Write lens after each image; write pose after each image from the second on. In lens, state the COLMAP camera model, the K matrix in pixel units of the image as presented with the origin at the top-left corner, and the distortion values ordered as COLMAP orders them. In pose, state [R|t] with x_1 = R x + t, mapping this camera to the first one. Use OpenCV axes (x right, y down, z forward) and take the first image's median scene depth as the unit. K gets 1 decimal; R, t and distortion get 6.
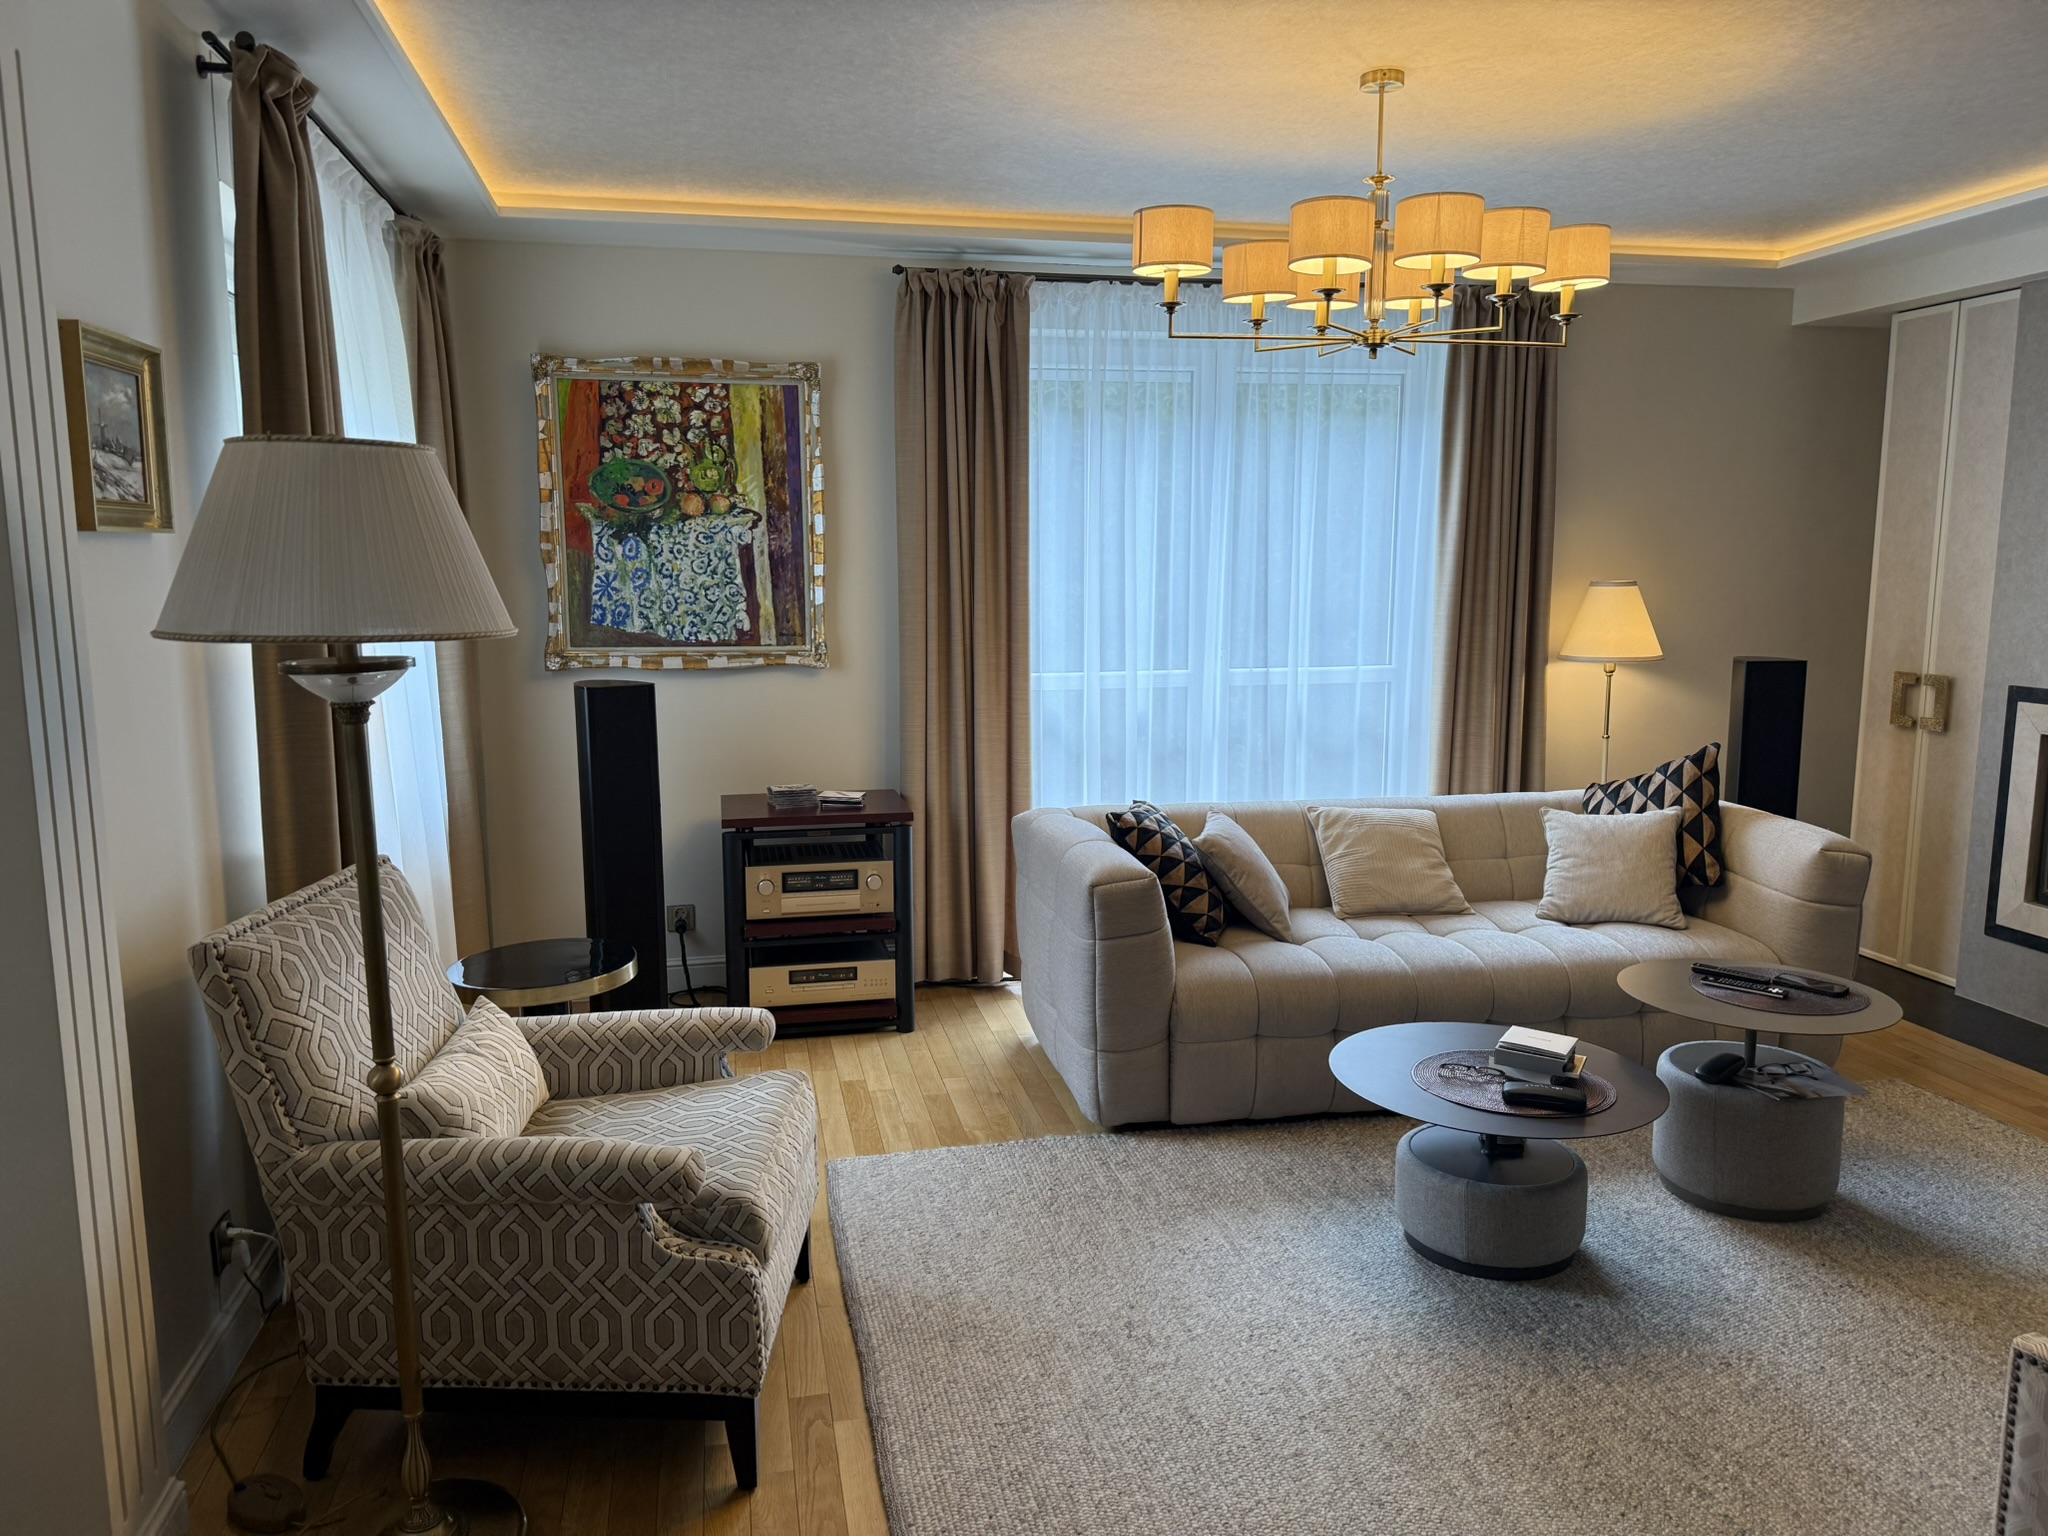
lens RADIAL K [[1445.2, 0, 1023.2], [0, 1445.2, 765.3], [0, 0, 1]] dist [0.172267, -0.288402]
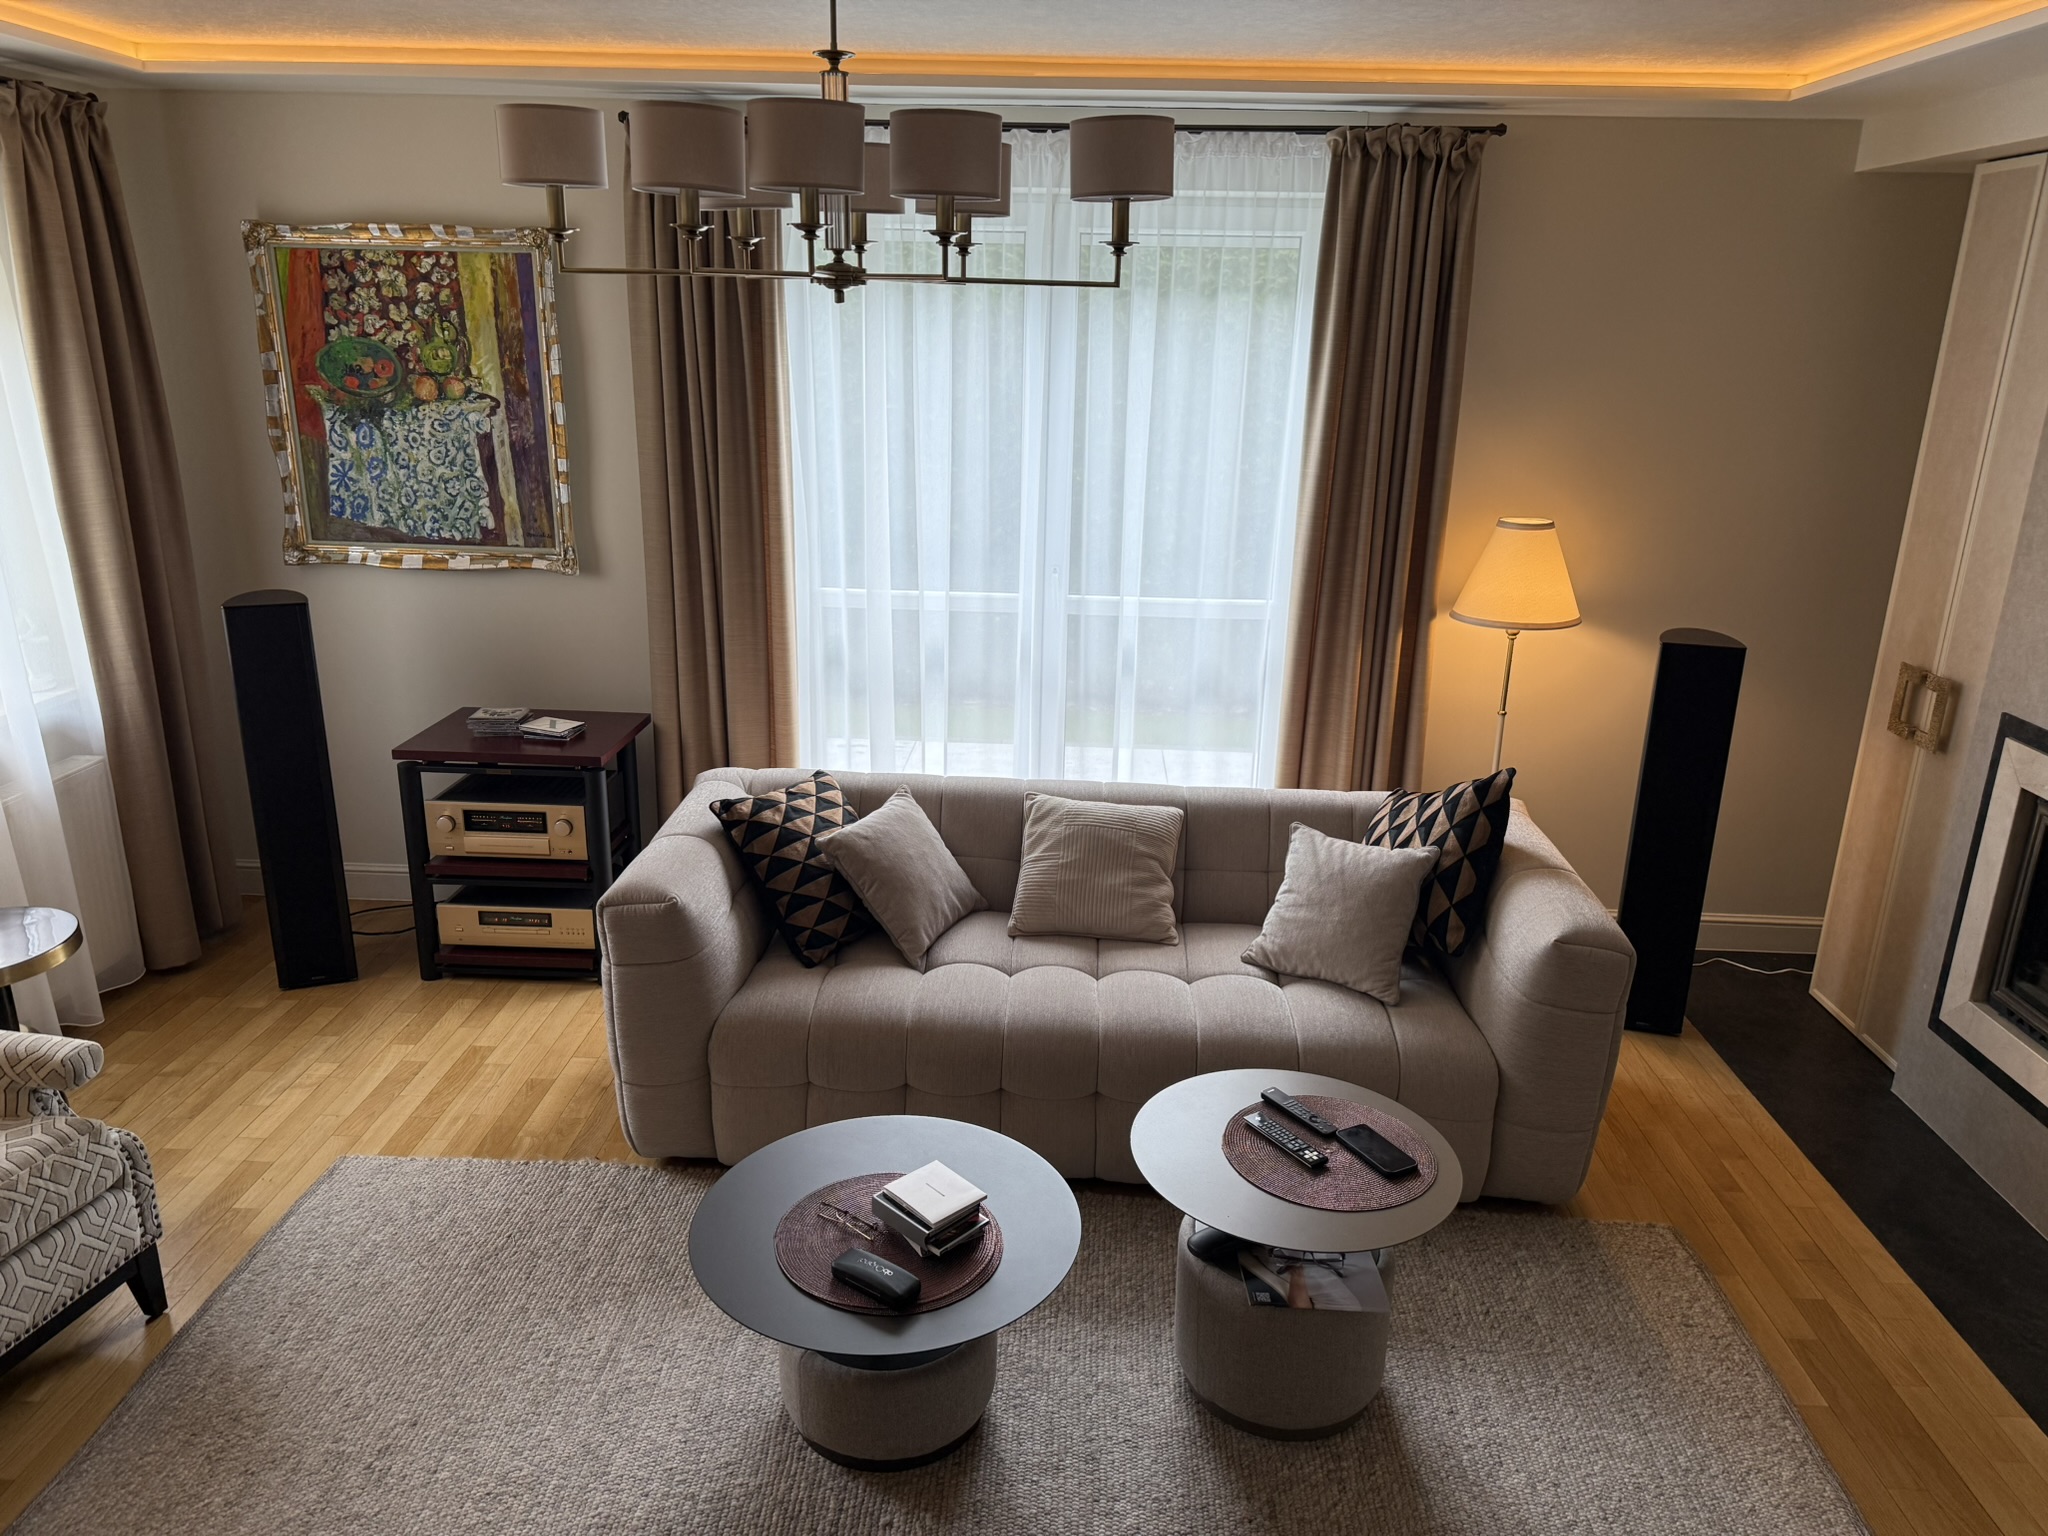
lens RADIAL K [[1465.2, 0, 1024.4], [0, 1465.2, 774.6], [0, 0, 1]] dist [0.056942, -0.079809]
pose [[0.968697, 0.095682, -0.229064, 0.370579], [-0.057961, 0.984407, 0.166085, -0.117410], [0.241383, -0.147610, 0.959138, 0.177144]]
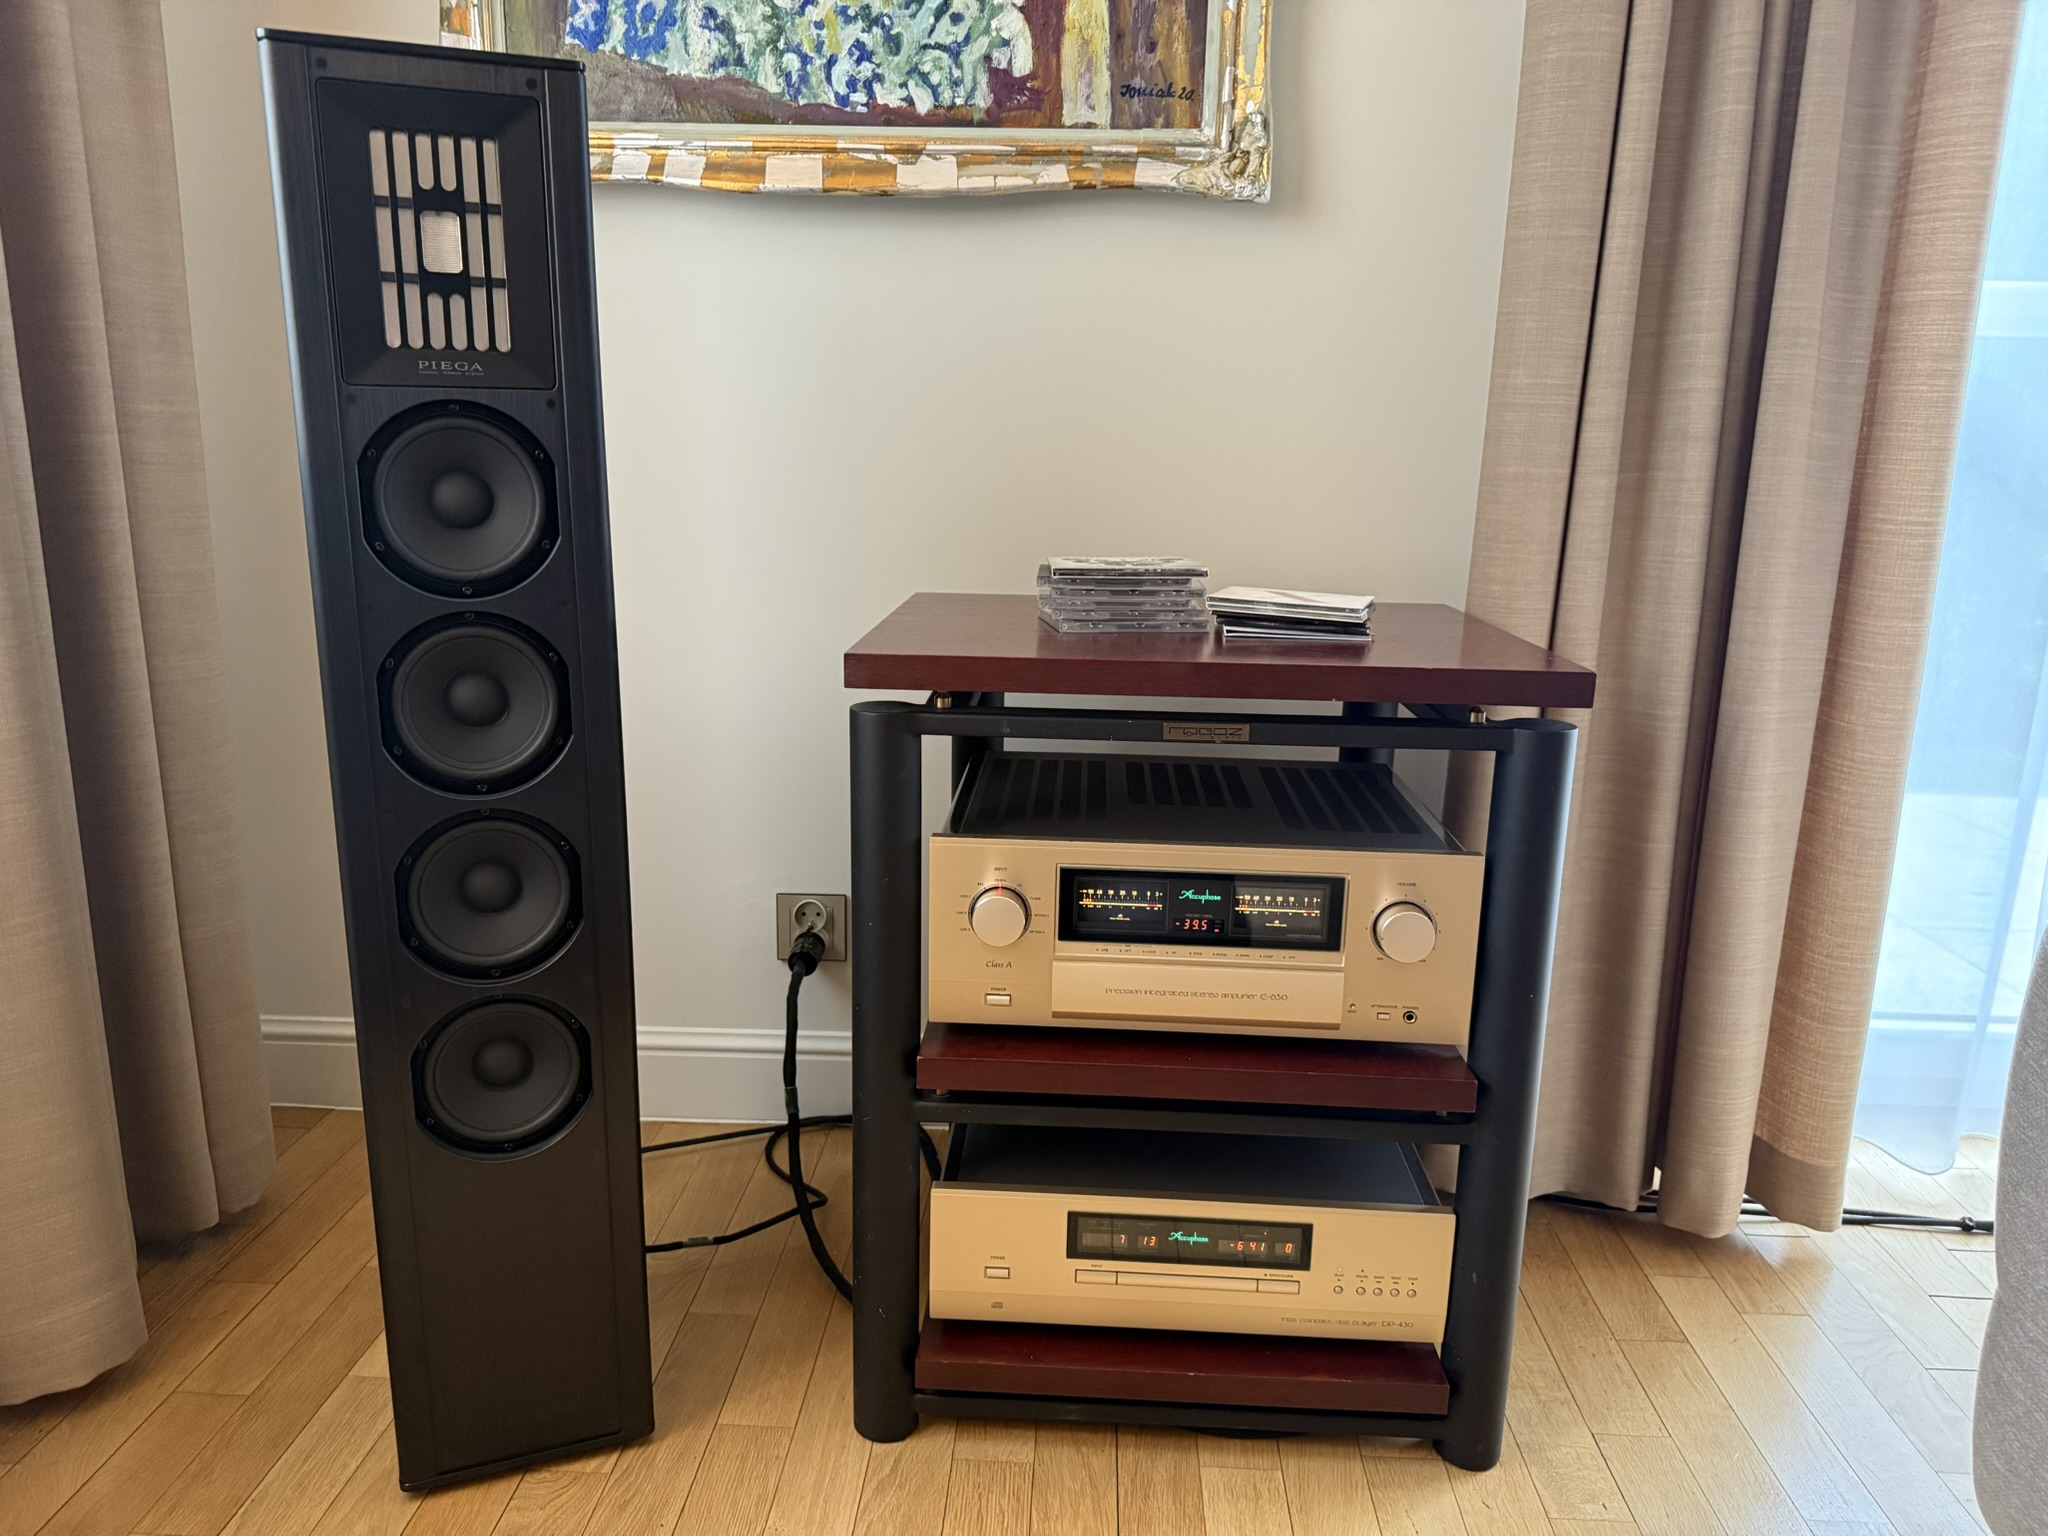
lens RADIAL K [[1465.2, 0, 1024.4], [0, 1465.2, 774.6], [0, 0, 1]] dist [0.056942, -0.079809]
pose [[0.967462, 0.077836, -0.240748, -0.102575], [-0.056164, 0.993833, 0.095615, 0.029713], [0.246705, -0.078982, 0.965867, 0.695721]]
